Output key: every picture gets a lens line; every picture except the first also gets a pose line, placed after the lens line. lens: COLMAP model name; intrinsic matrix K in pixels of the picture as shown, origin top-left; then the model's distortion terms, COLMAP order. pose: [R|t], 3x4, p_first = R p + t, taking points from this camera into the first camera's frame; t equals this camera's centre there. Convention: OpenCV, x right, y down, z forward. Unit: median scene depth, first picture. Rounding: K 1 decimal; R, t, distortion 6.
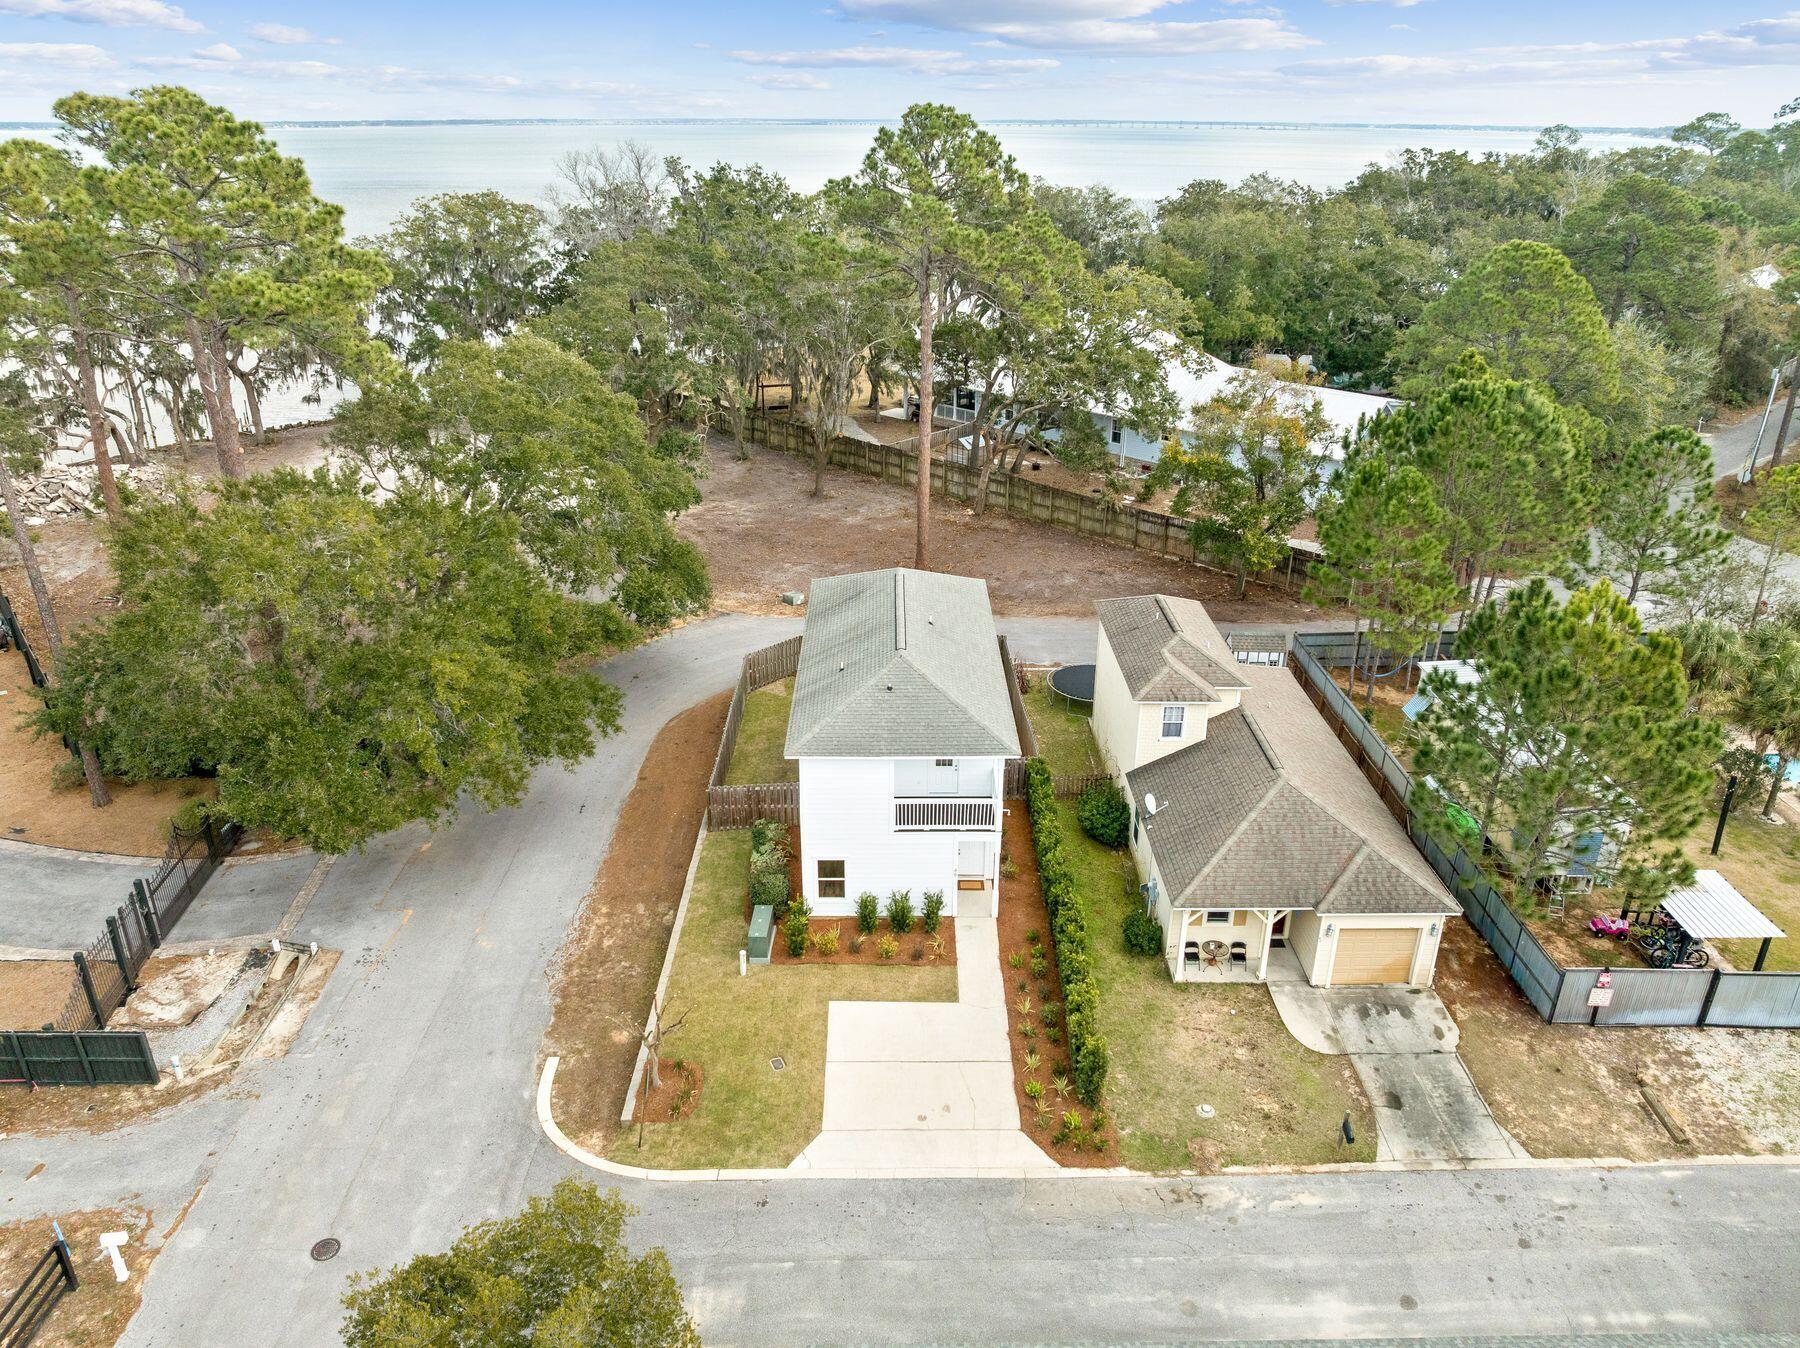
lens RADIAL K [[1272.1, 0, 900.0], [0, 1272.1, 674.0], [0, 0, 1]] dist [-0.044453, 0.000881]
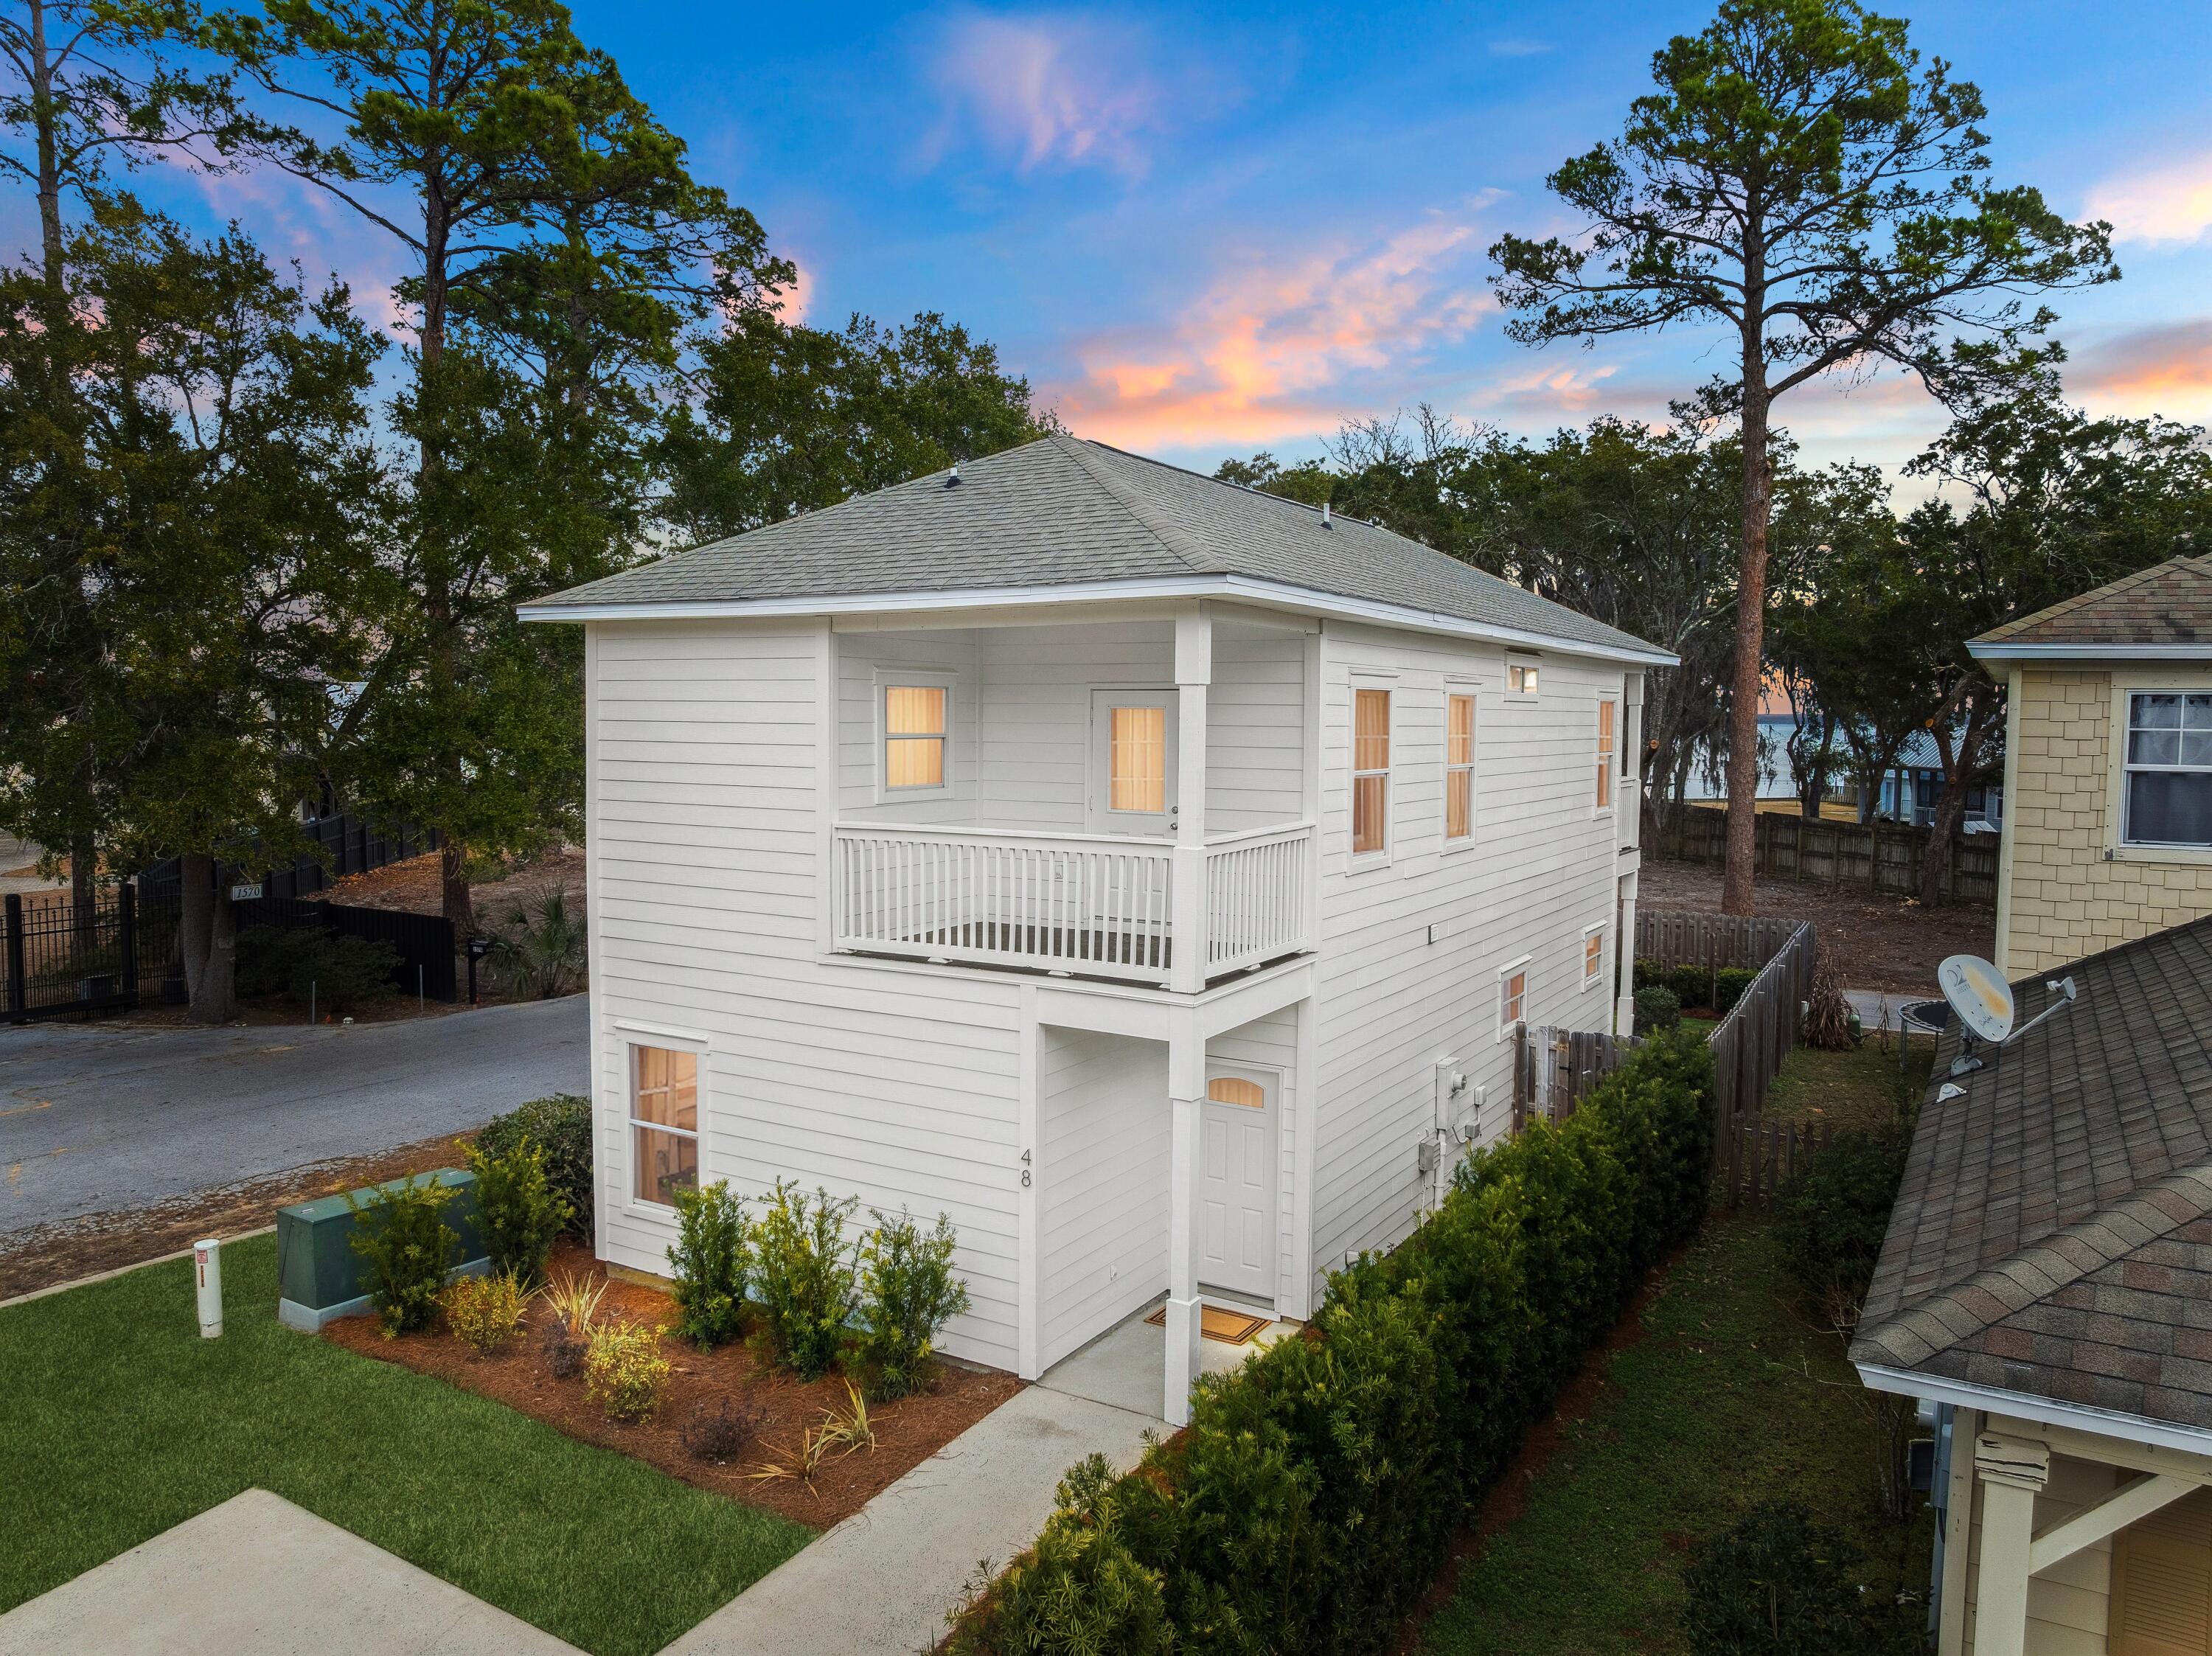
lens RADIAL K [[1563.3, 0, 1106.0], [0, 1563.3, 828.0], [0, 0, 1]] dist [-0.044453, 0.000881]
pose [[0.853034, 0.040132, -0.520310, 0.210735], [-0.216600, 0.934329, -0.283044, 0.178213], [0.474781, 0.354145, 0.805707, 0.752298]]
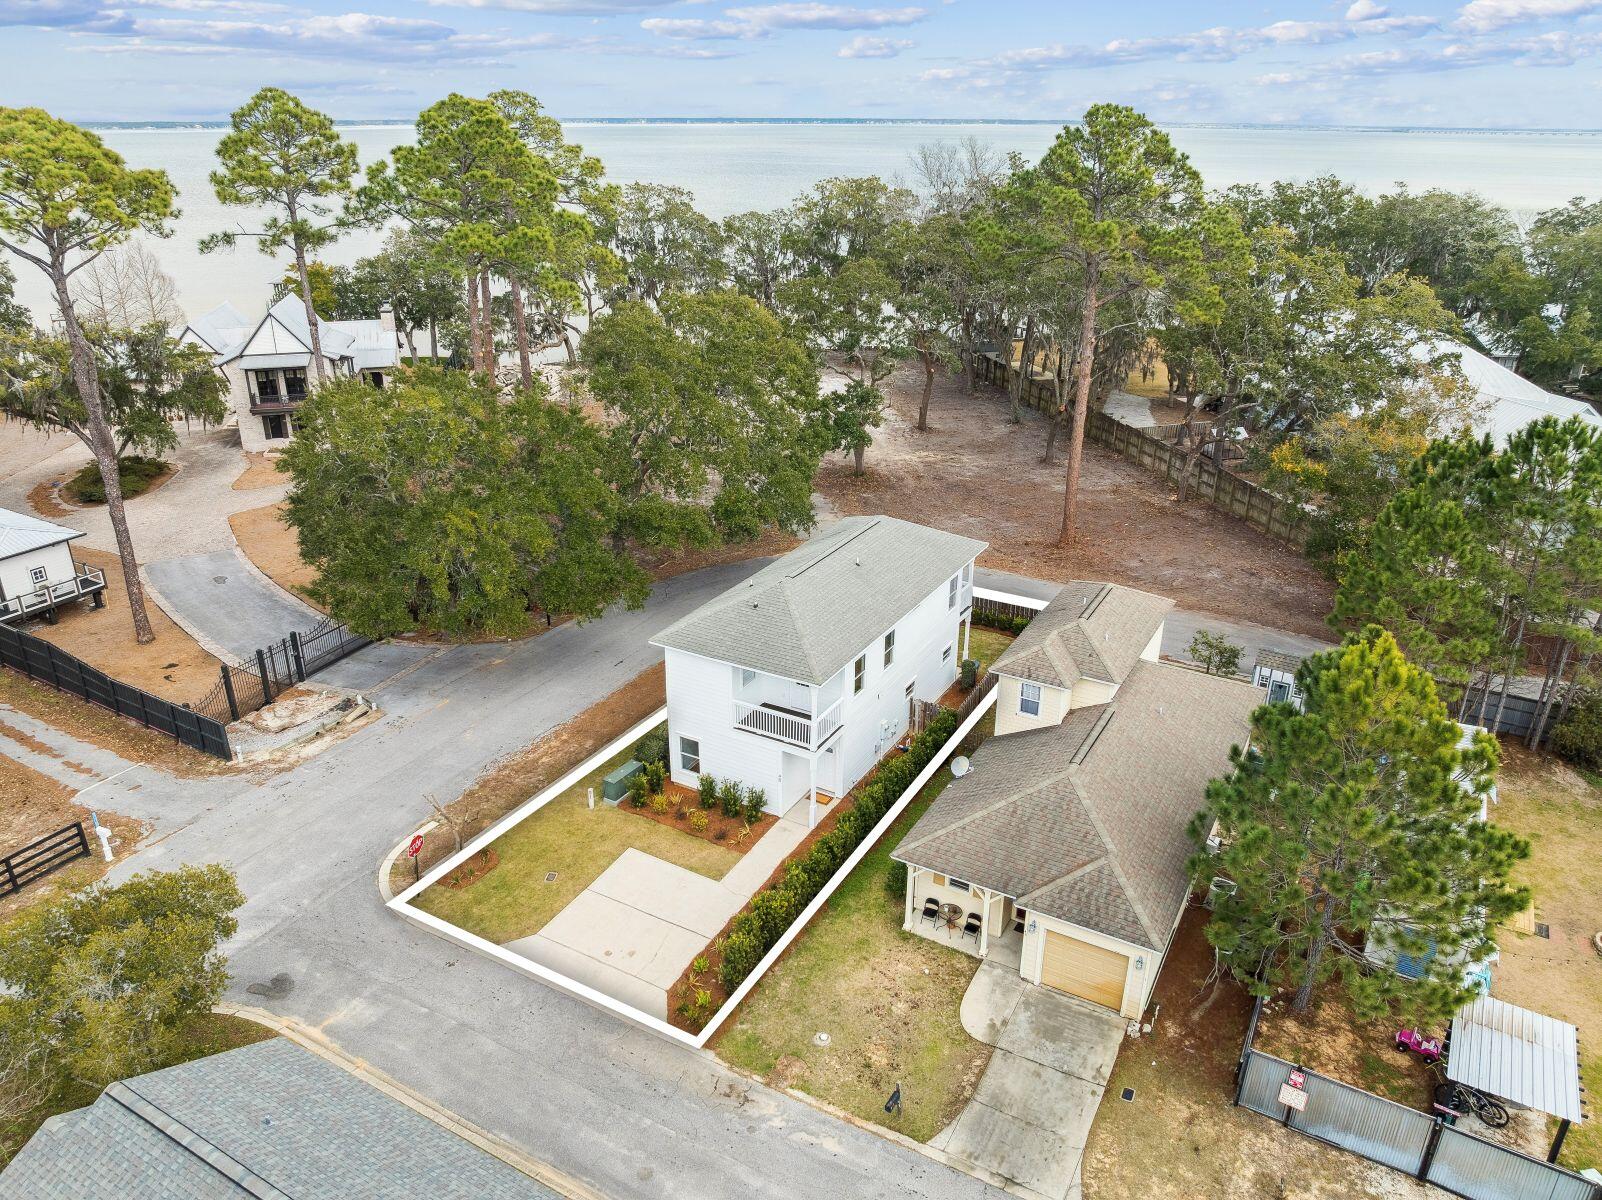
lens RADIAL K [[1132.2, 0, 801.0], [0, 1132.2, 600.0], [0, 0, 1]] dist [-0.044453, 0.000881]
pose [[0.863740, 0.196203, -0.464175, 0.501598], [-0.201471, 0.978726, 0.038800, -0.042364], [0.461913, 0.060004, 0.884893, 0.108681]]
